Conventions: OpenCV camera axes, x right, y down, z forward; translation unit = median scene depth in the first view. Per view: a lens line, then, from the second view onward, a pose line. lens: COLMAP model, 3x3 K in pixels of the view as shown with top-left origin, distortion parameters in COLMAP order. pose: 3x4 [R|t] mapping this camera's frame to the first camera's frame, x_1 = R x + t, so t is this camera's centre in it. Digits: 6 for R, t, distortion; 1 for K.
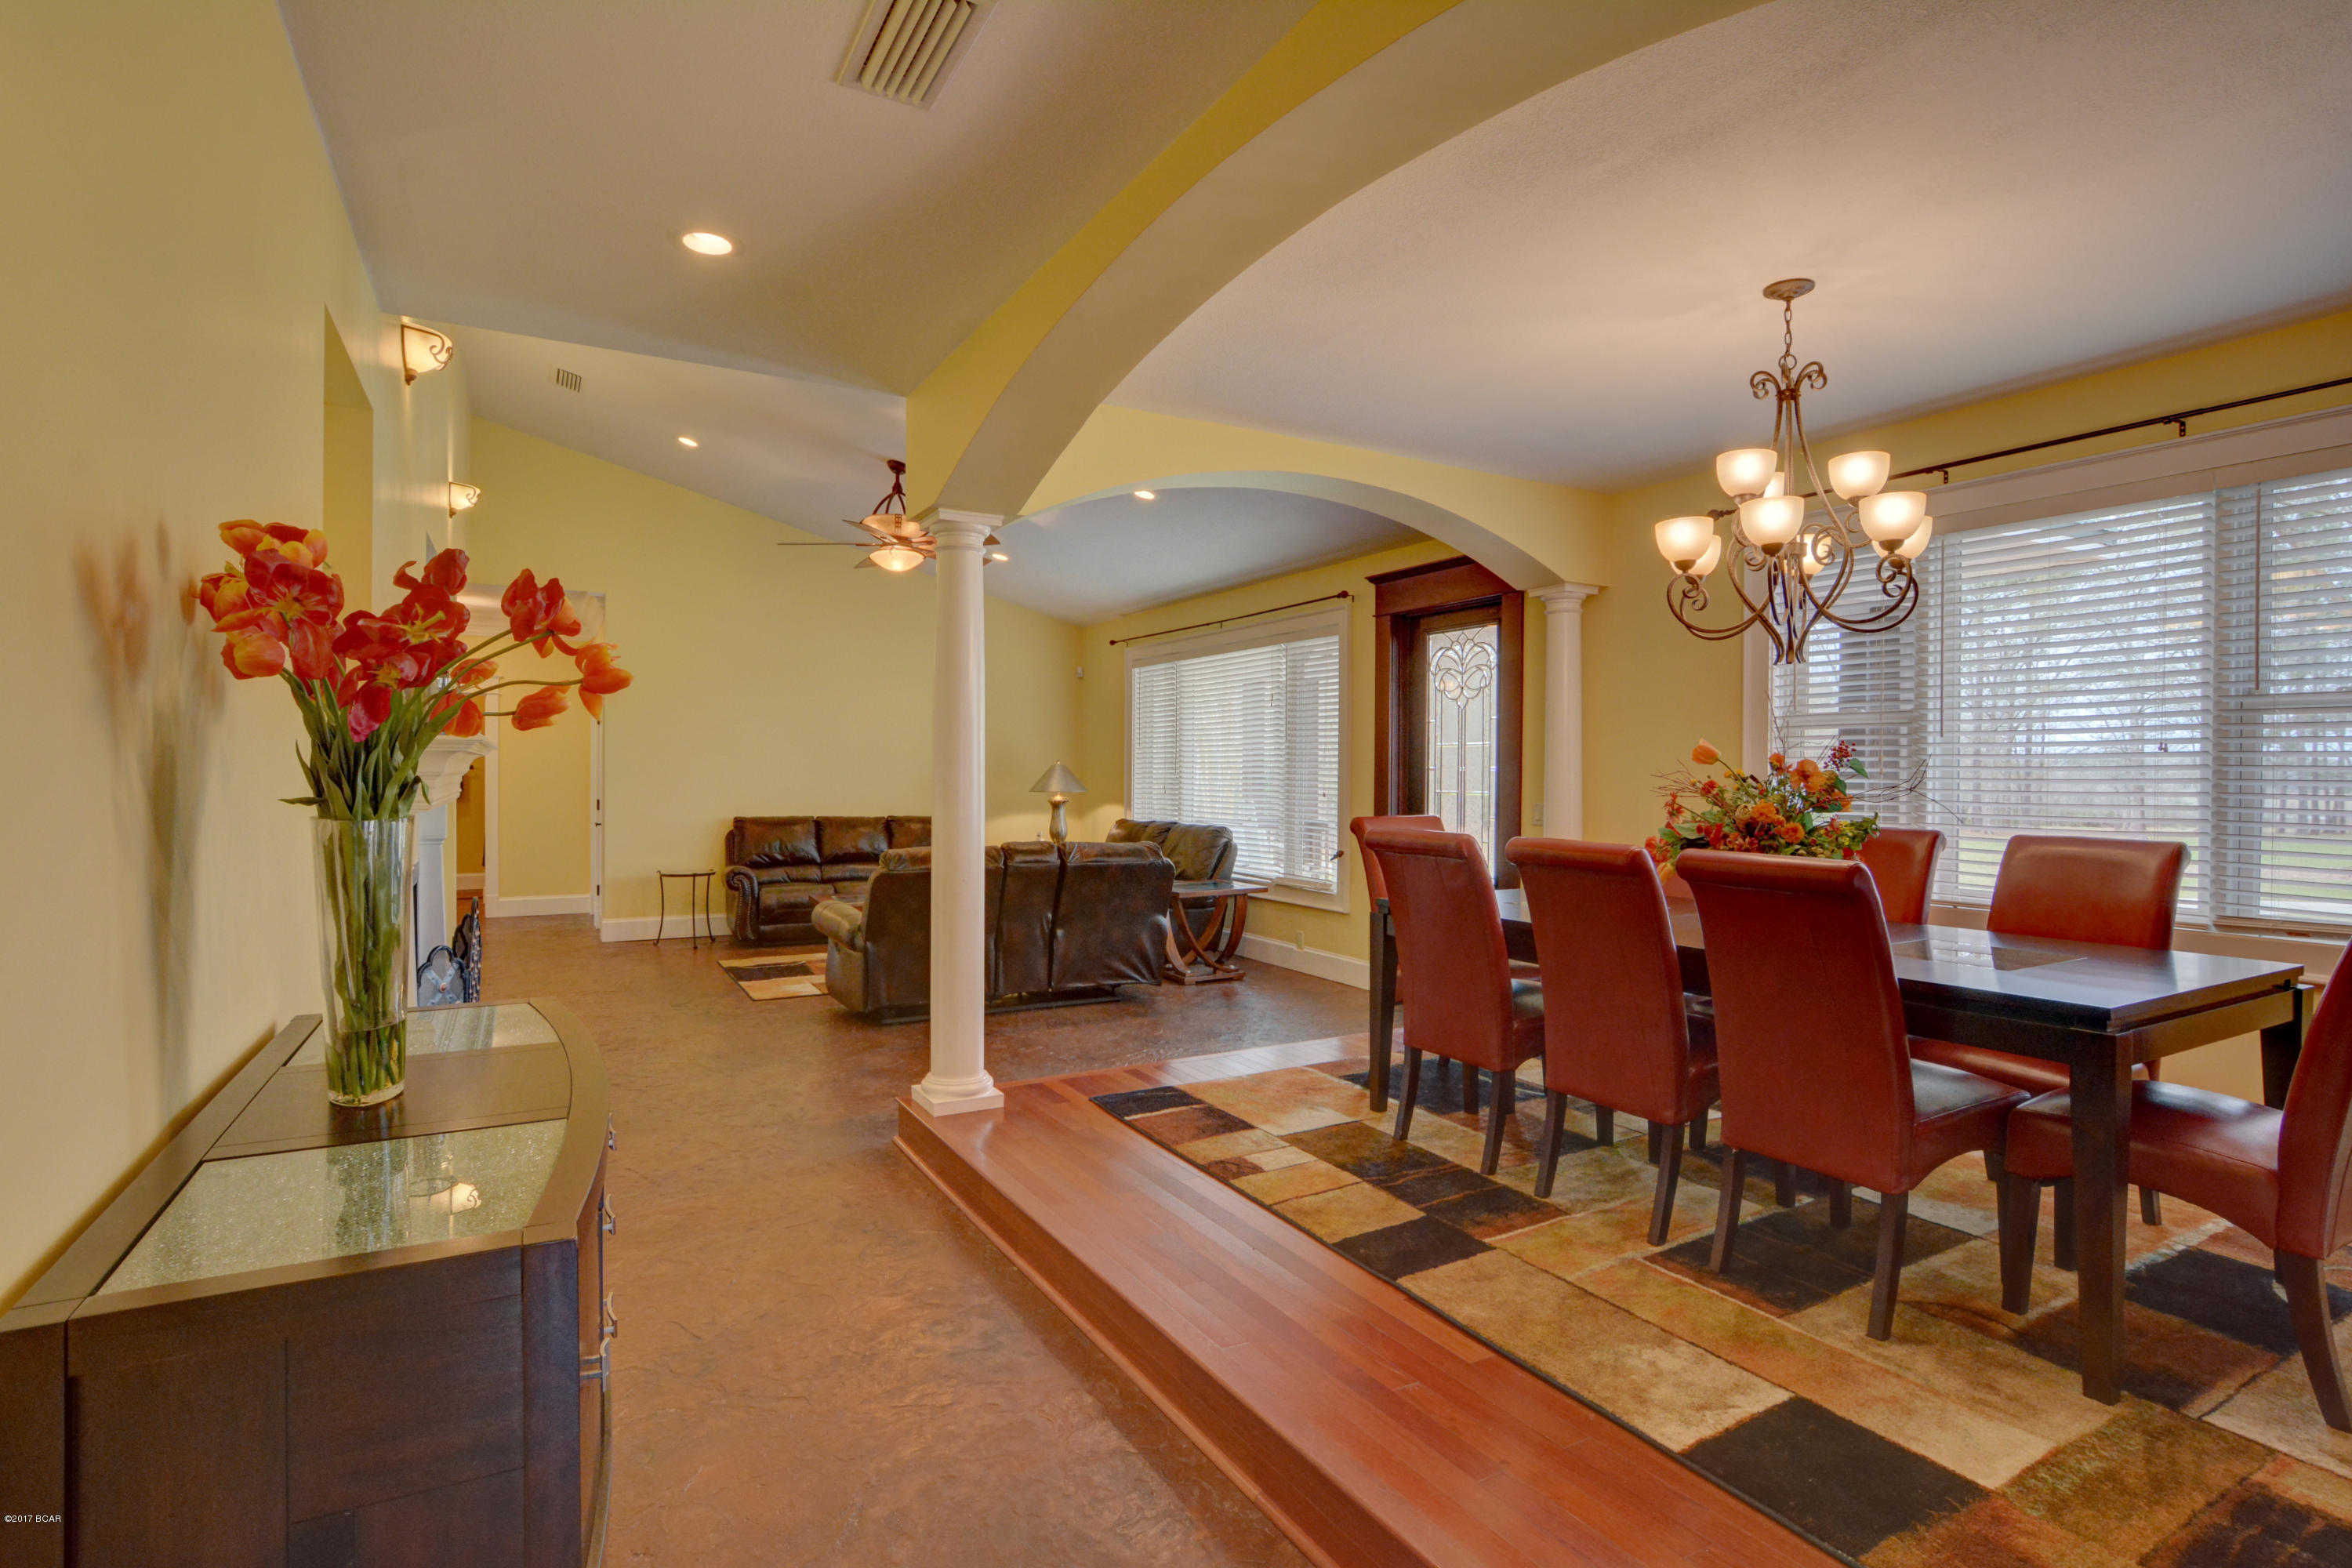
lens RADIAL K [[1143.5, 0, 1167.7], [0, 1143.5, 781.5], [0, 0, 1]] dist [-0.031012, 0.009833]
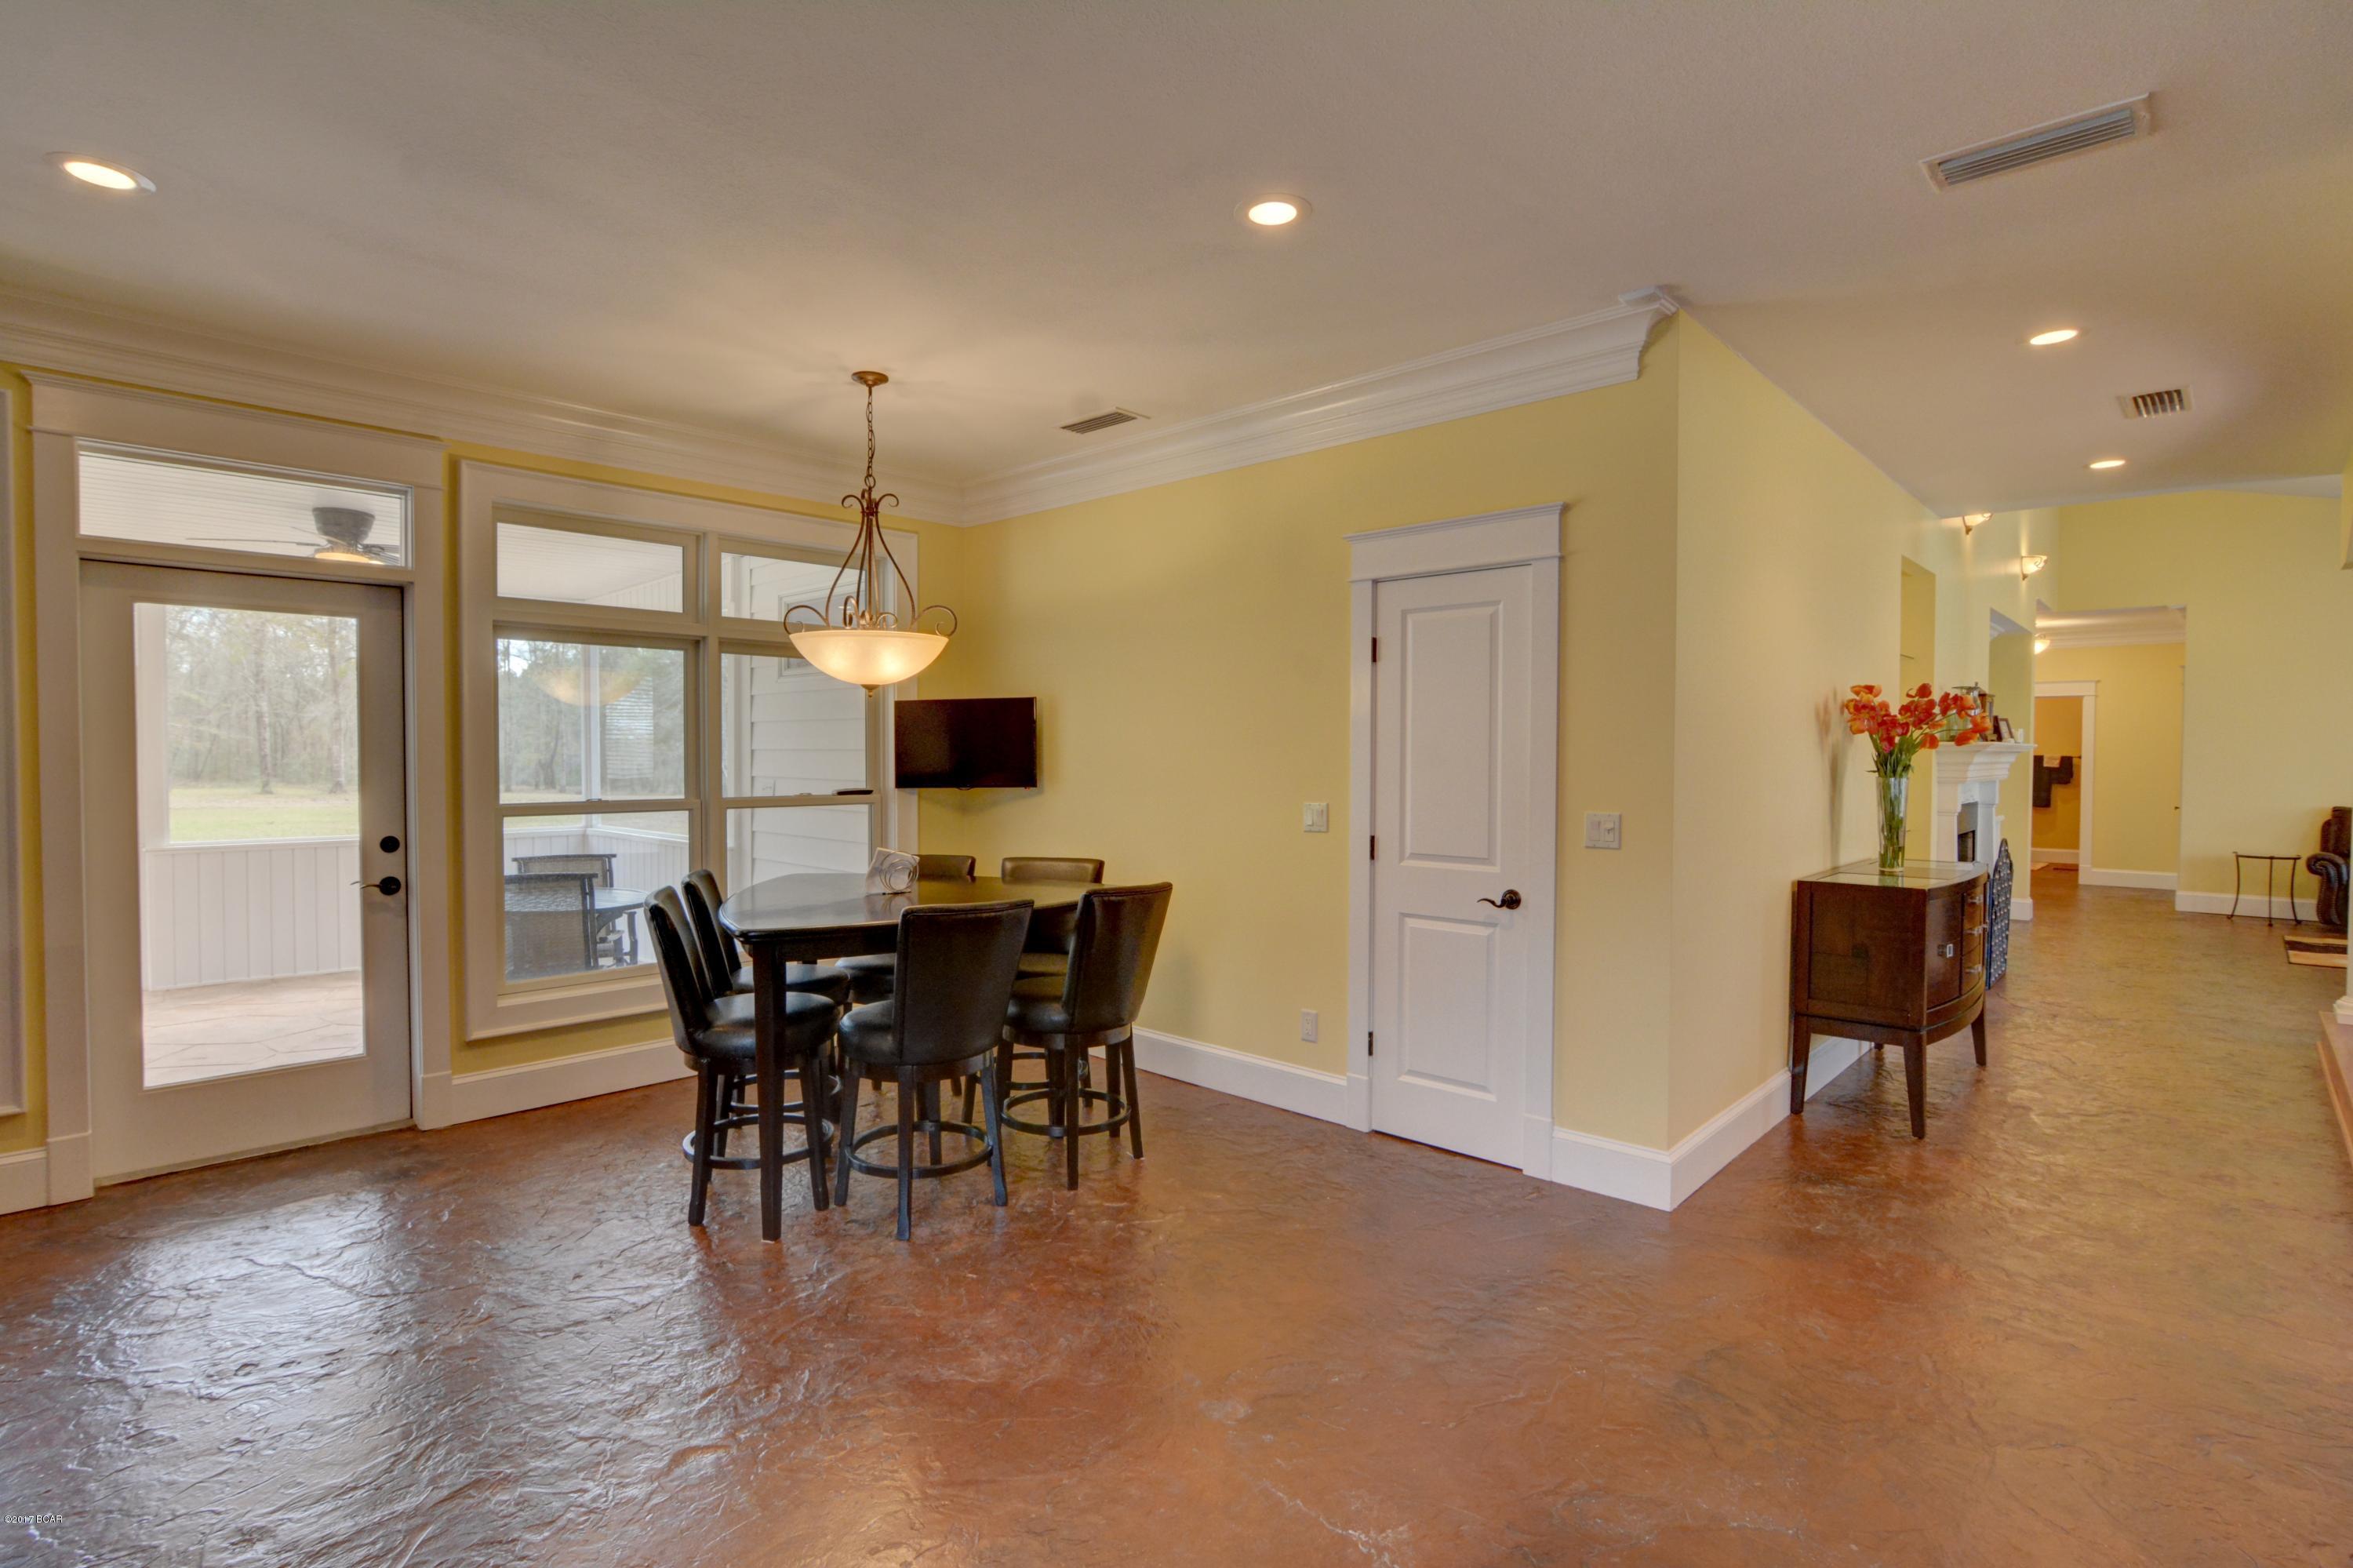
lens RADIAL K [[1144.0, 0, 1168.2], [0, 1144.0, 781.5], [0, 0, 1]] dist [-0.031012, 0.009833]
pose [[0.295068, 0.023518, -0.955187, 0.696529], [-0.012780, 0.999705, 0.020666, 0.002380], [0.955391, 0.006109, 0.295281, -0.754597]]
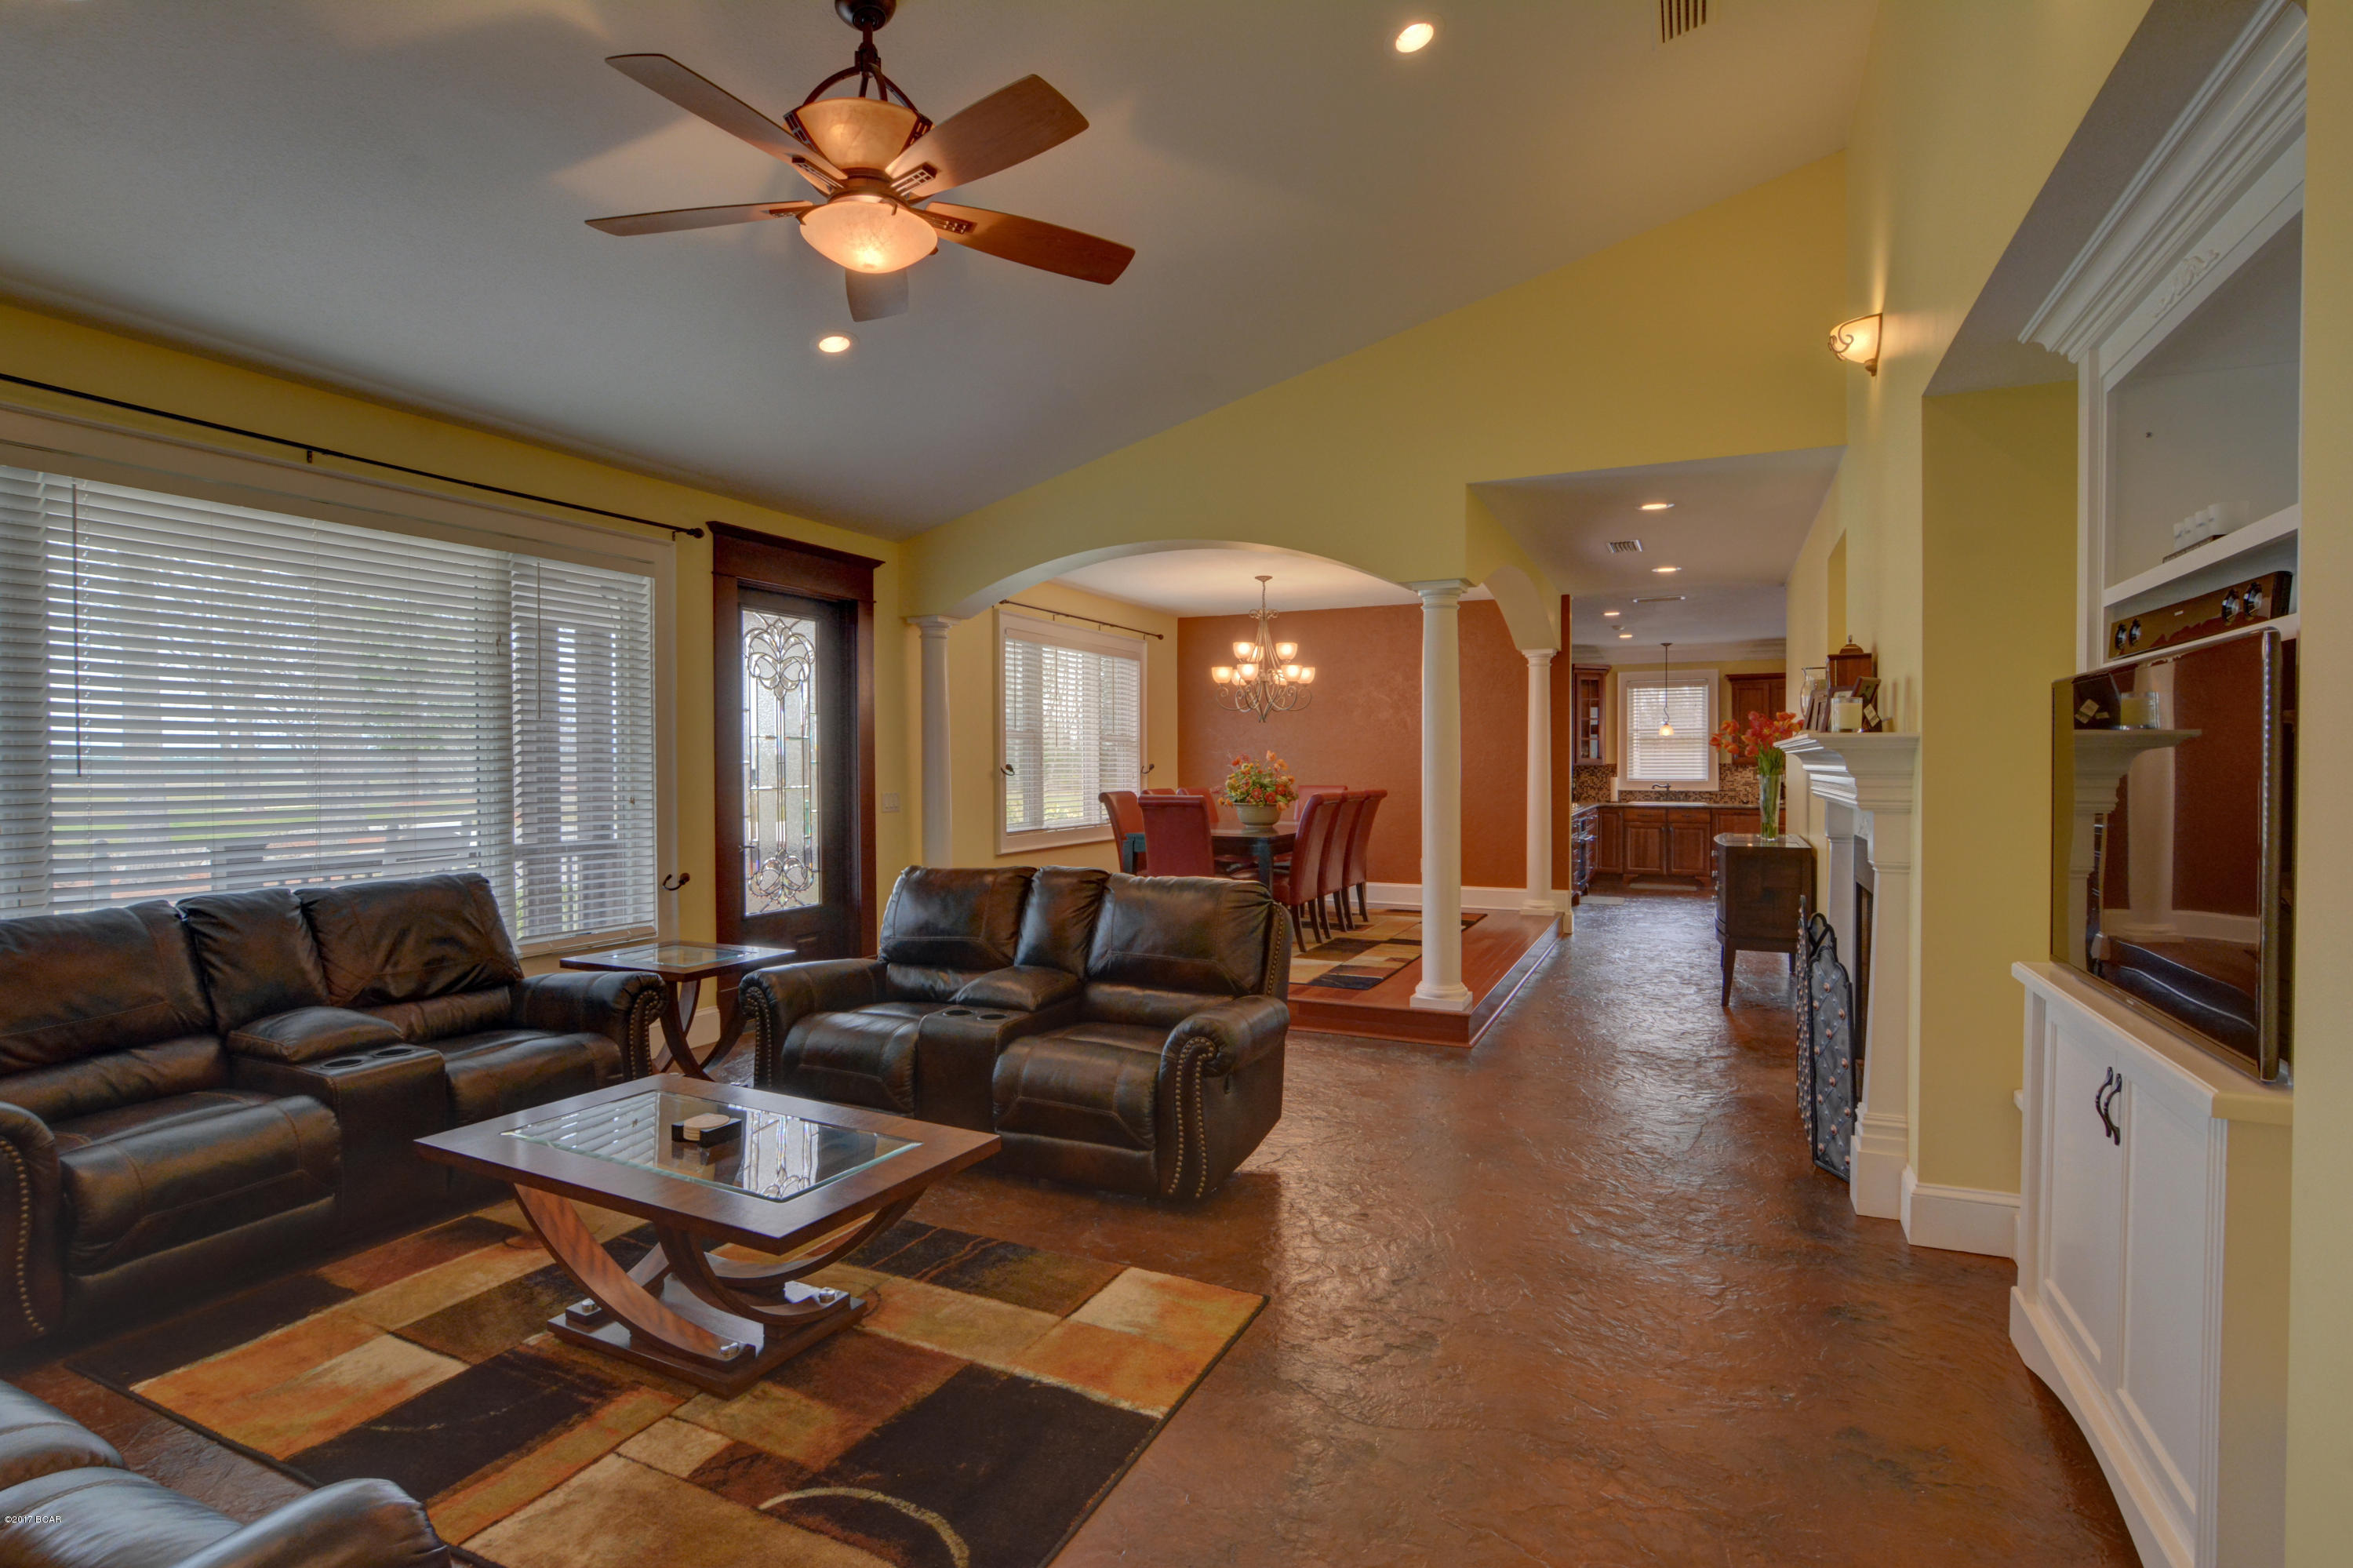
lens RADIAL K [[1144.0, 0, 1168.2], [0, 1144.0, 781.5], [0, 0, 1]] dist [-0.031012, 0.009833]
pose [[-0.577498, -0.014069, 0.816271, -1.291972], [0.009101, 0.999678, 0.023669, -0.028995], [-0.816341, 0.021098, -0.577184, 2.382156]]
